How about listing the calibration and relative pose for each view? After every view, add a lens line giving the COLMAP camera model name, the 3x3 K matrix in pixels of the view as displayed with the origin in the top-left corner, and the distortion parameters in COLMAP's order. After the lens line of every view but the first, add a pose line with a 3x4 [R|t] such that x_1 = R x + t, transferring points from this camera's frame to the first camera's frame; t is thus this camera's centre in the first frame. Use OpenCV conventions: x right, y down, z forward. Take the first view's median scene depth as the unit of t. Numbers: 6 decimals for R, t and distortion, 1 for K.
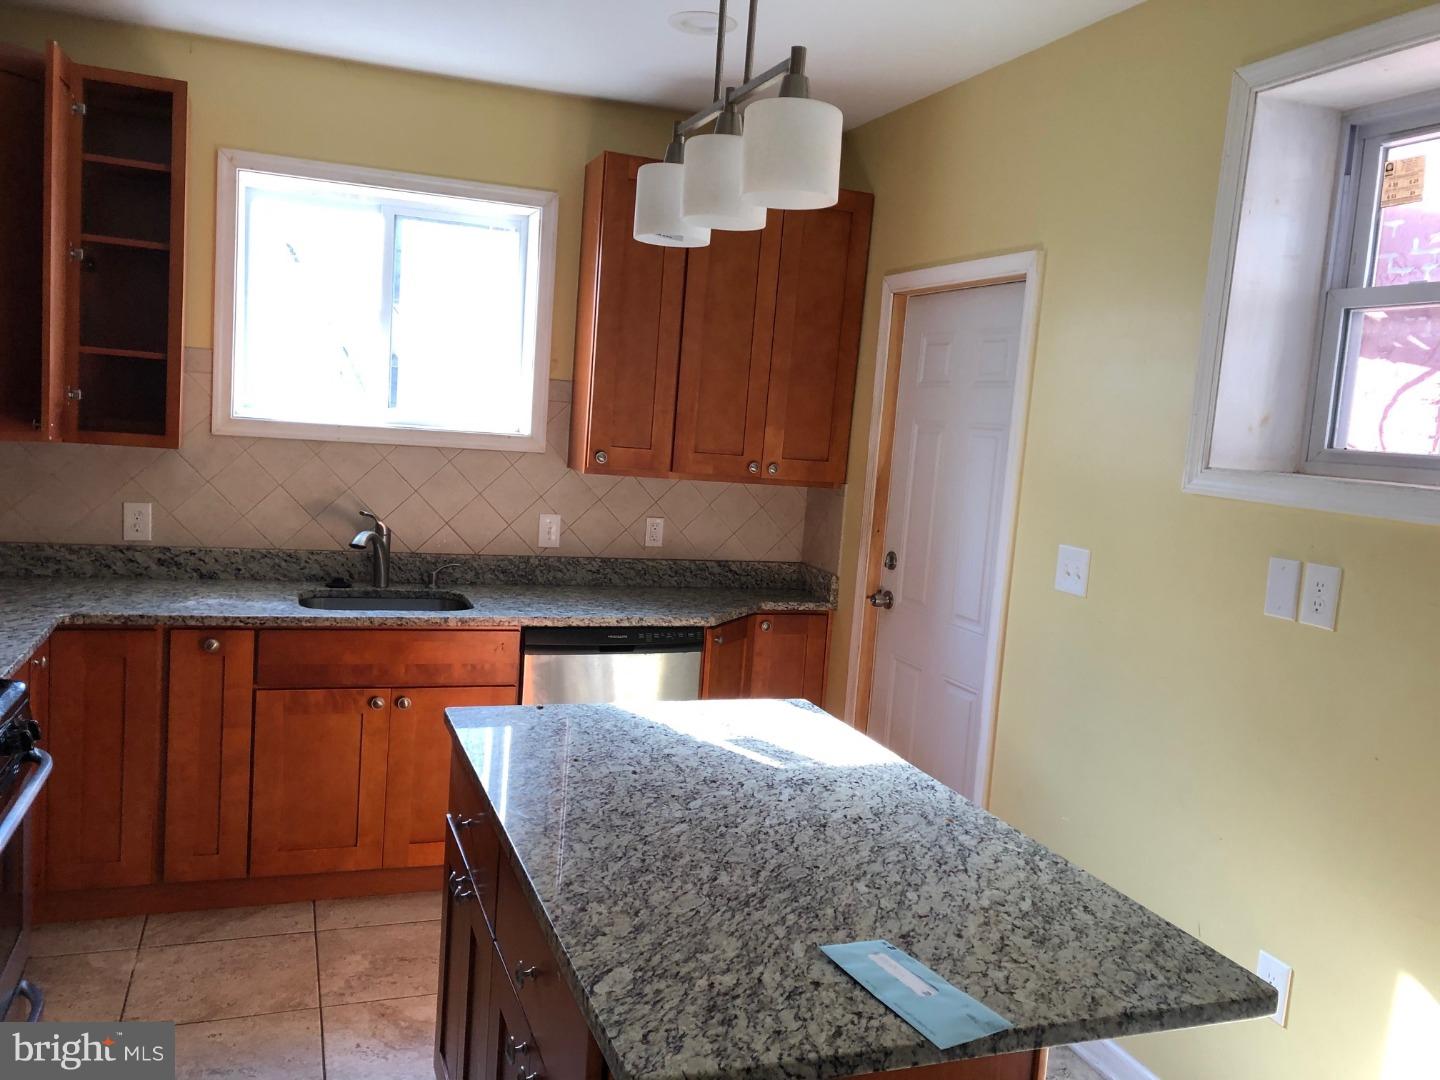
lens RADIAL K [[1170.3, 0, 768.0], [0, 1170.3, 541.6], [0, 0, 1]] dist [0.030128, -0.002080]
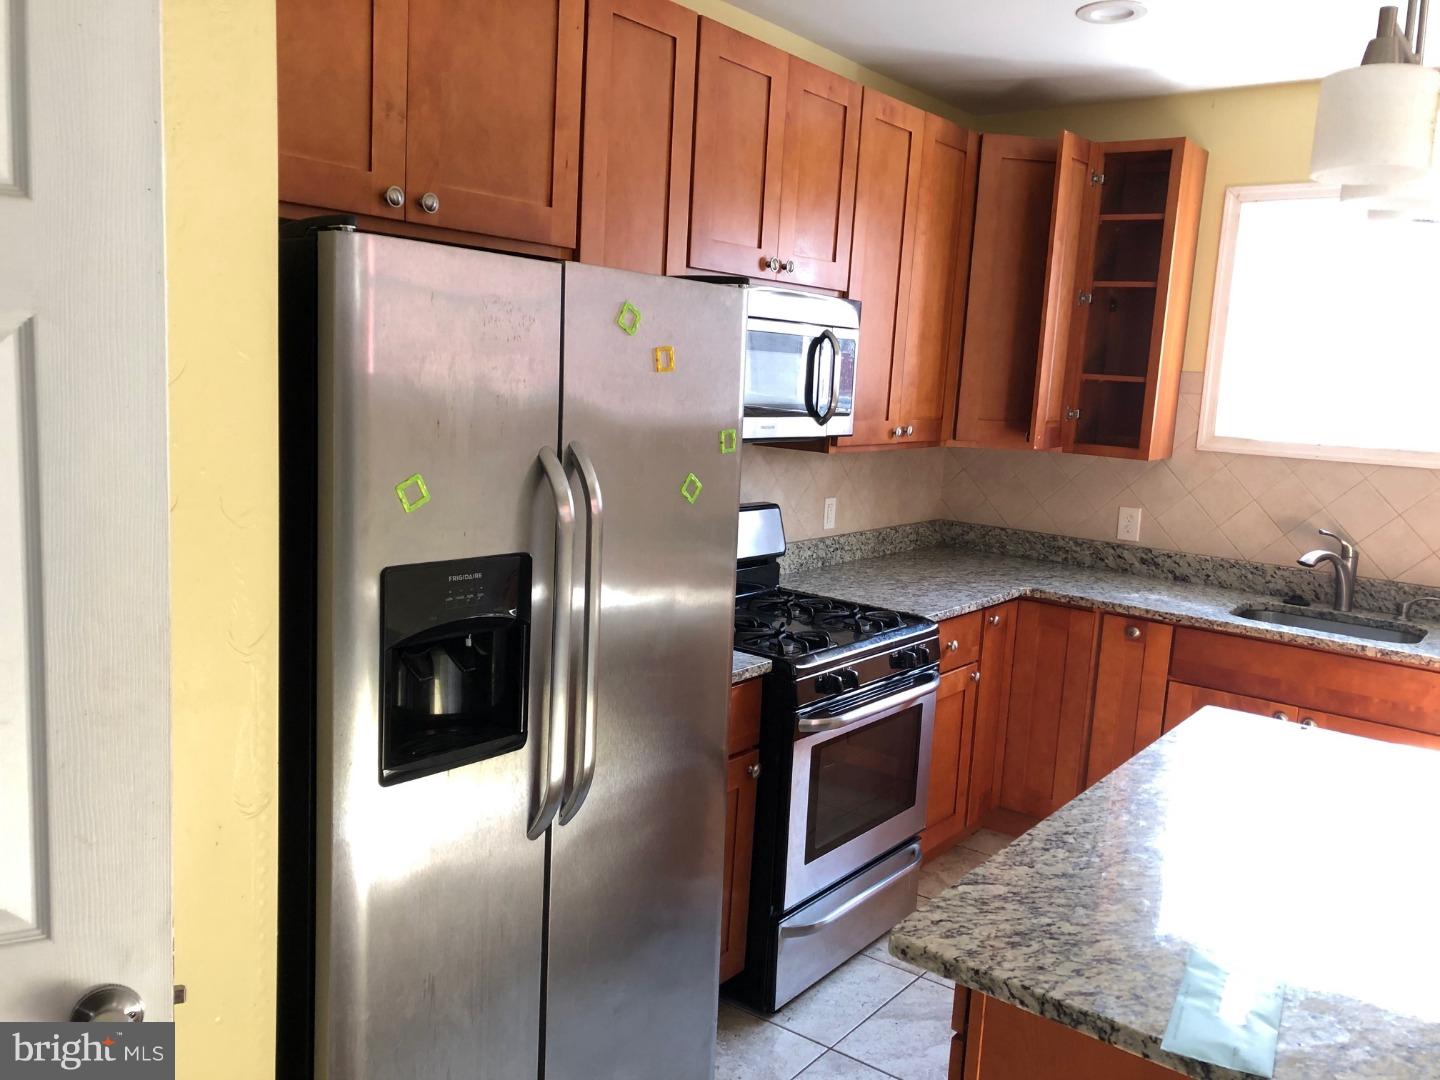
lens RADIAL K [[1170.3, 0, 712.6], [0, 1170.3, 535.7], [0, 0, 1]] dist [0.030128, -0.002080]
pose [[0.530758, 0.080558, -0.843686, 0.239695], [-0.108458, 0.993744, 0.026656, 0.008638], [0.840555, 0.077356, 0.536174, 0.044553]]
